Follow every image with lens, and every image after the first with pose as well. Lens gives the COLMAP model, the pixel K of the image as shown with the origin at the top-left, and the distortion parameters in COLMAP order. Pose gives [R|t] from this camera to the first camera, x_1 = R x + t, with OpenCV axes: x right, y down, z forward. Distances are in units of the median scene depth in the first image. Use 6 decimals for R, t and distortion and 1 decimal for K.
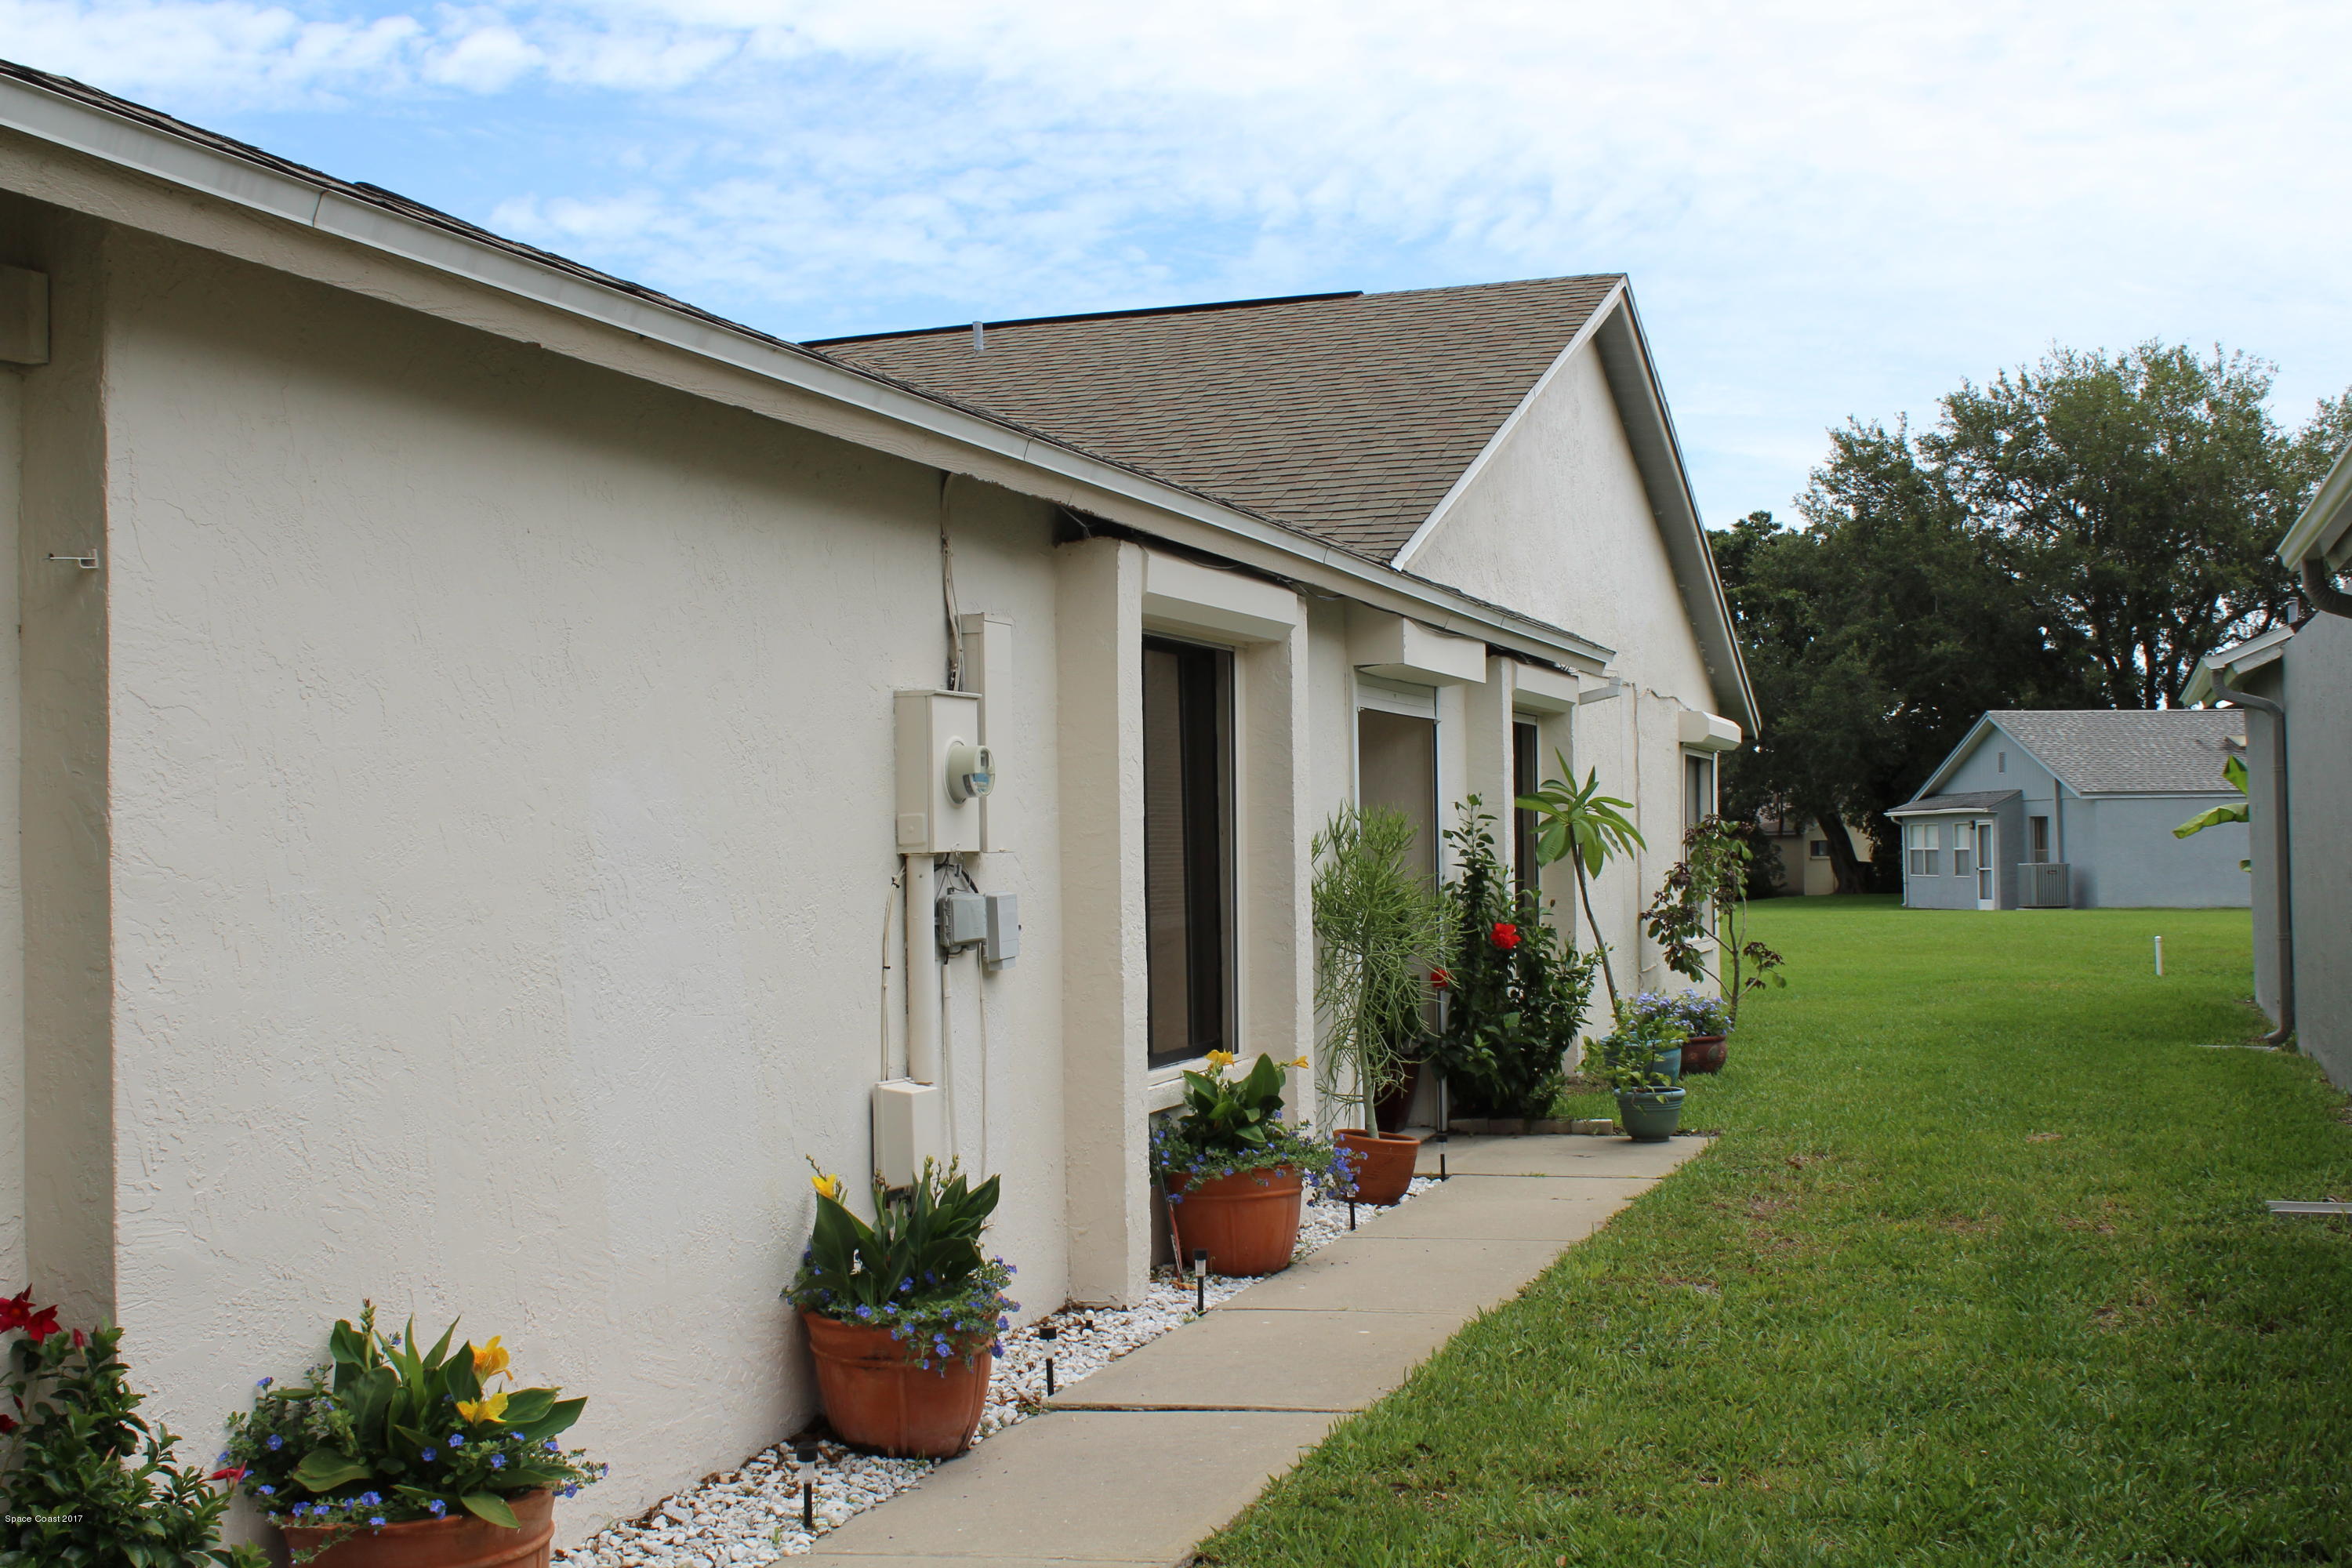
lens RADIAL K [[2563.0, 0, 1174.0], [0, 2563.0, 792.2], [0, 0, 1]] dist [-0.013234, -0.408209]
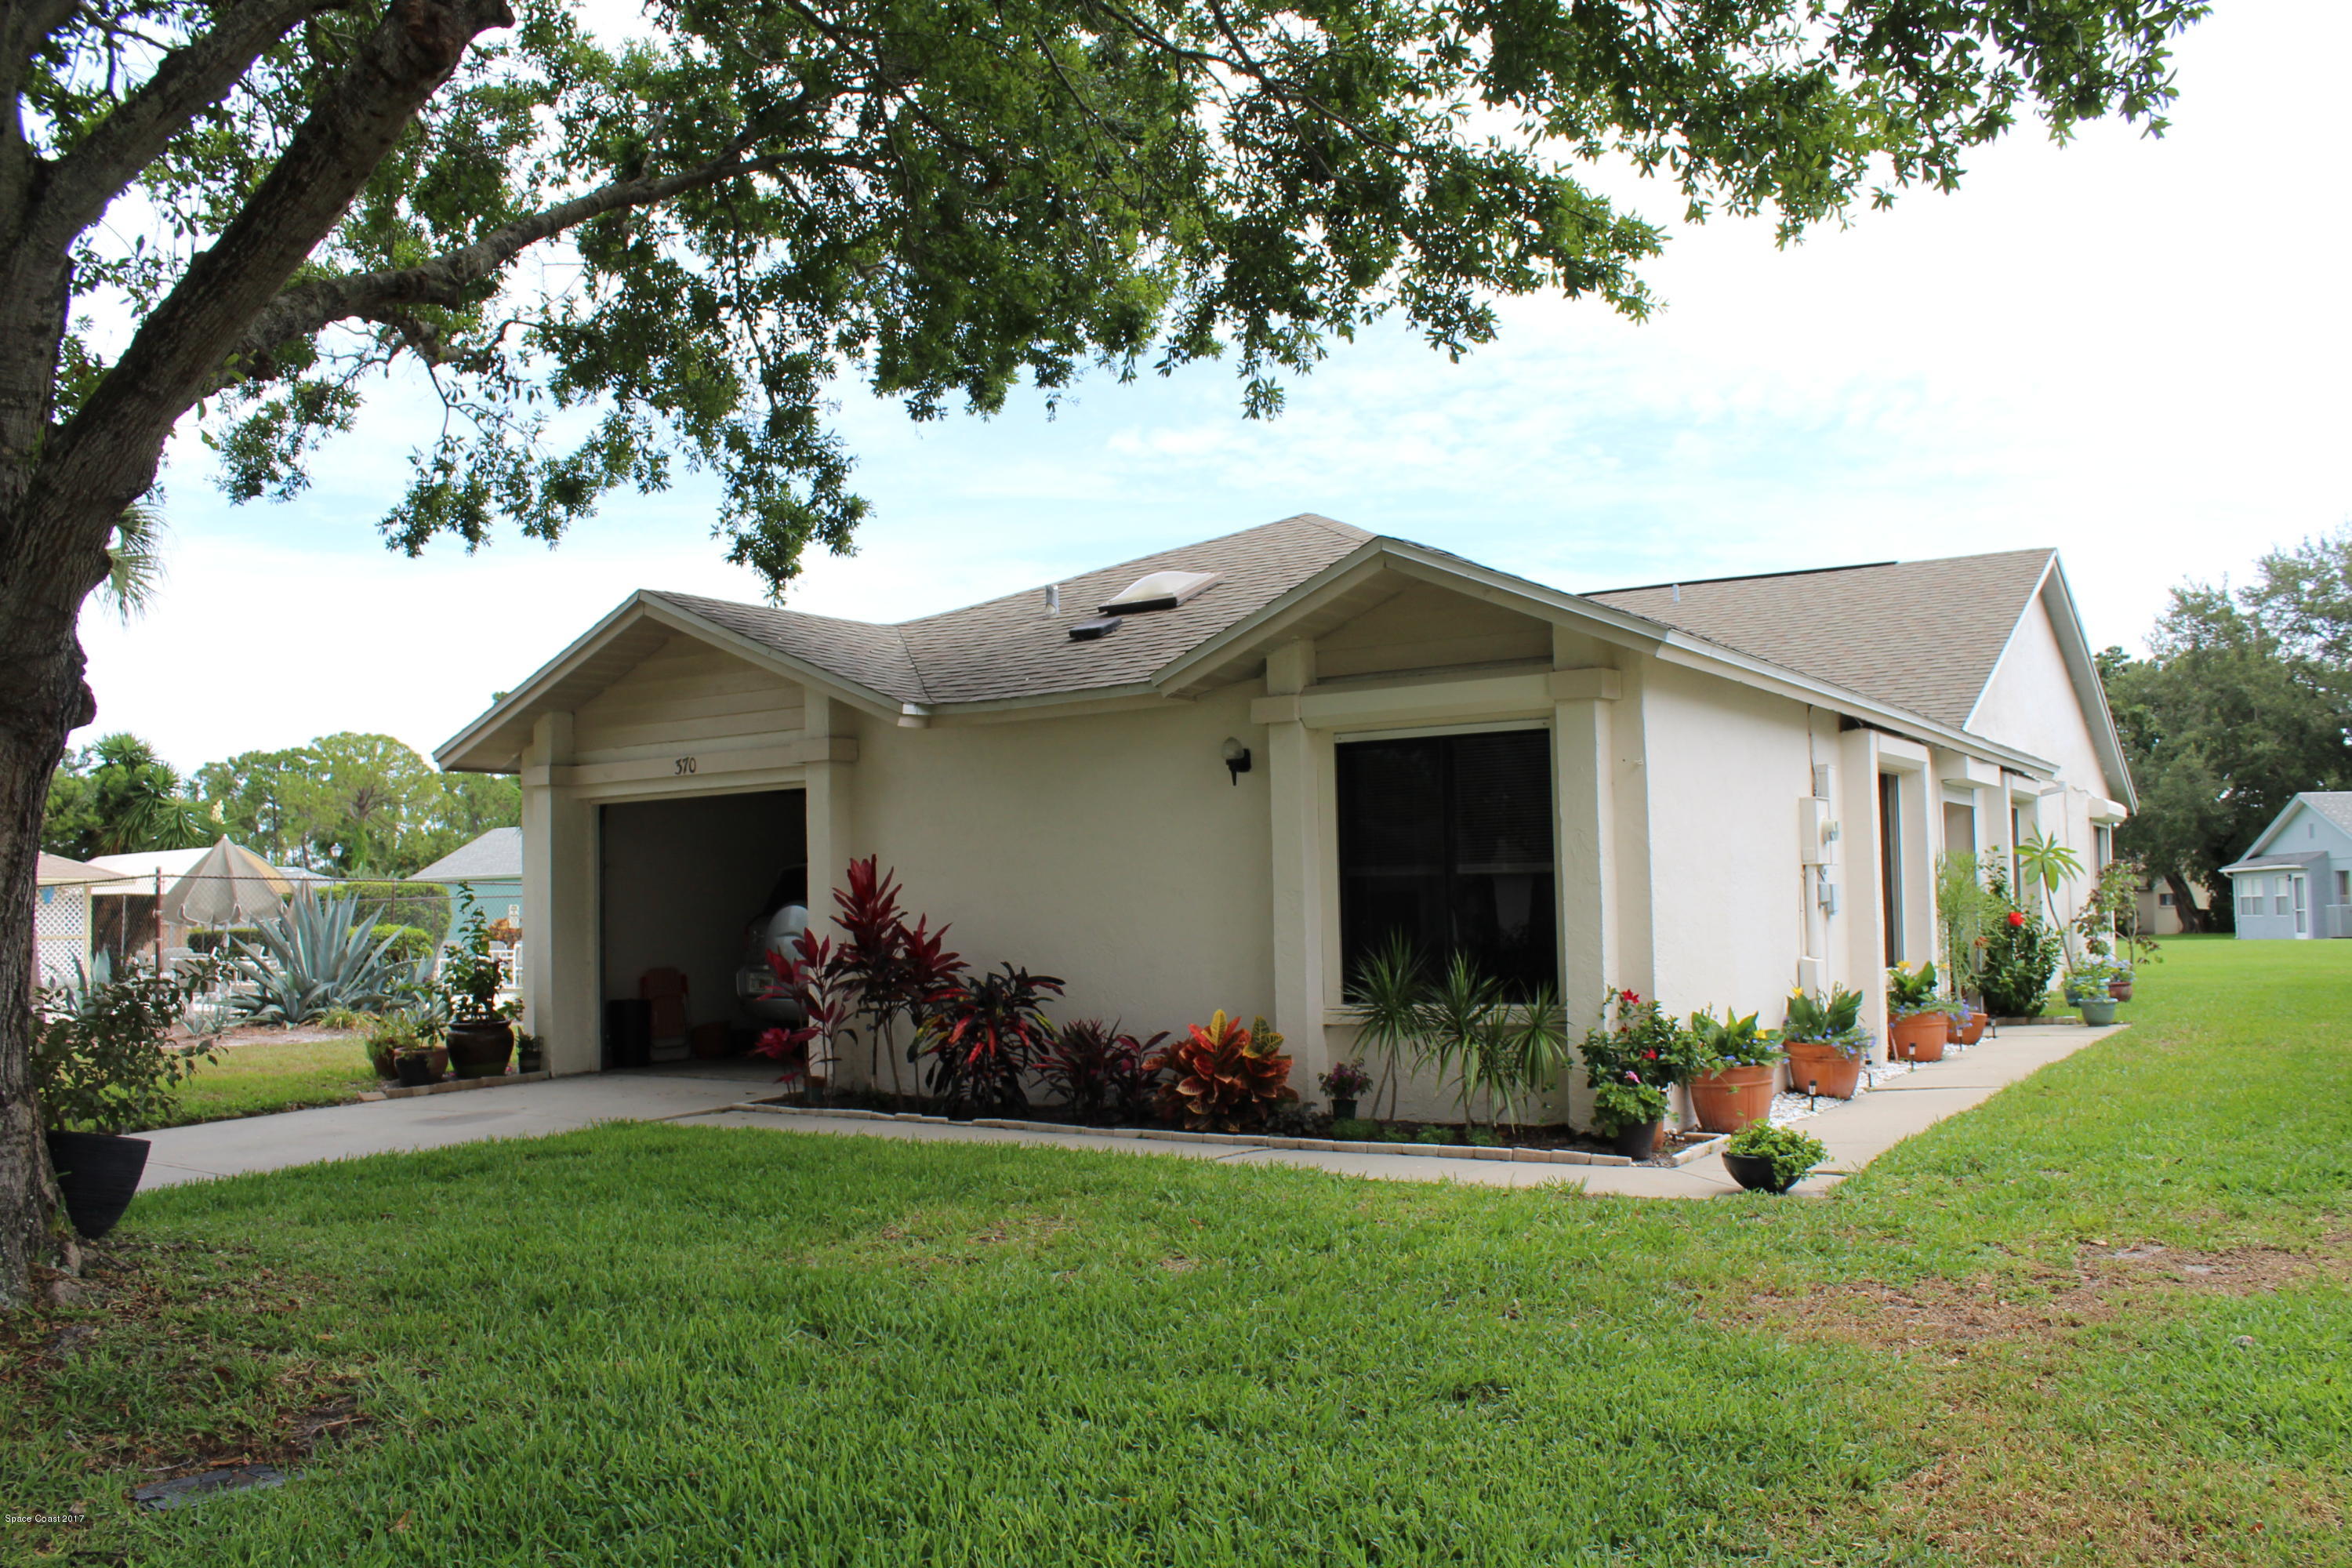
lens RADIAL K [[2013.9, 0, 1177.0], [0, 2013.9, 773.0], [0, 0, 1]] dist [-0.136022, 0.128626]
pose [[0.976643, -0.016454, -0.214239, -0.036080], [0.006271, 0.998822, -0.048124, 0.003125], [0.214778, 0.045656, 0.975595, -0.125145]]
